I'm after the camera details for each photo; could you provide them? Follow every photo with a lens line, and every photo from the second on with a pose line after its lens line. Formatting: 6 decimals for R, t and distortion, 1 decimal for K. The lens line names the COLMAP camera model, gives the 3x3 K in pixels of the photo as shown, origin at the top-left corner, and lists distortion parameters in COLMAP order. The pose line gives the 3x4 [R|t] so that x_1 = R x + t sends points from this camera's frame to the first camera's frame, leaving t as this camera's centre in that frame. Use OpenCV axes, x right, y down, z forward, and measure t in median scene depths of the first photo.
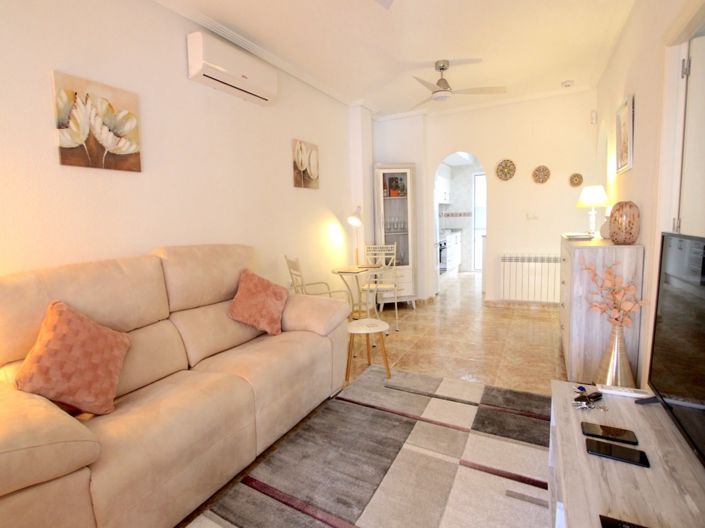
lens RADIAL K [[342.5, 0, 354.3], [0, 342.5, 263.1], [0, 0, 1]] dist [-0.026380, 0.000873]
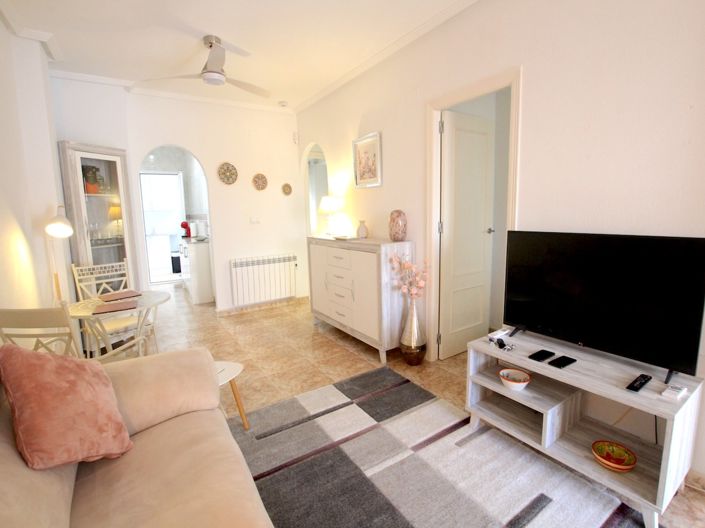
lens RADIAL K [[342.5, 0, 354.3], [0, 342.5, 263.1], [0, 0, 1]] dist [-0.026380, 0.000873]
pose [[0.479423, -0.106414, 0.871108, -0.256450], [0.118348, 0.991393, 0.055974, -0.032326], [-0.869567, 0.076259, 0.487890, 0.233179]]
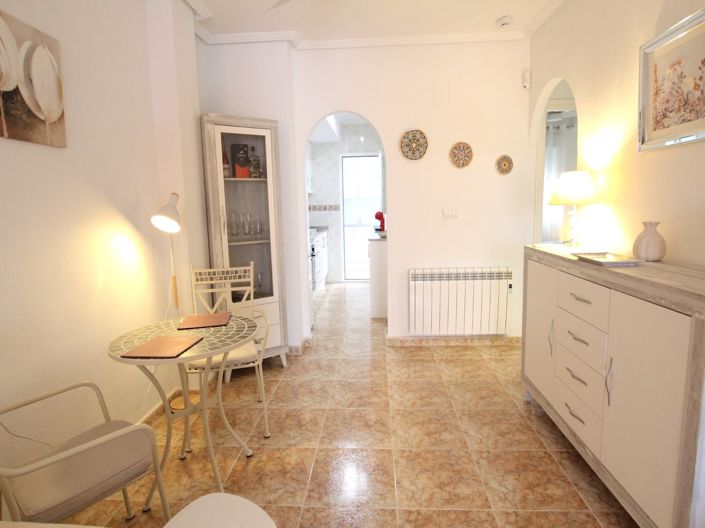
lens RADIAL K [[384.0, 0, 352.3], [0, 384.0, 253.8], [0, 0, 1]] dist [-0.026368, 0.001111]
pose [[0.905862, -0.036693, 0.421982, 0.009439], [0.042550, 0.999084, -0.004466, -0.061428], [-0.421431, 0.022001, 0.906593, 0.374352]]
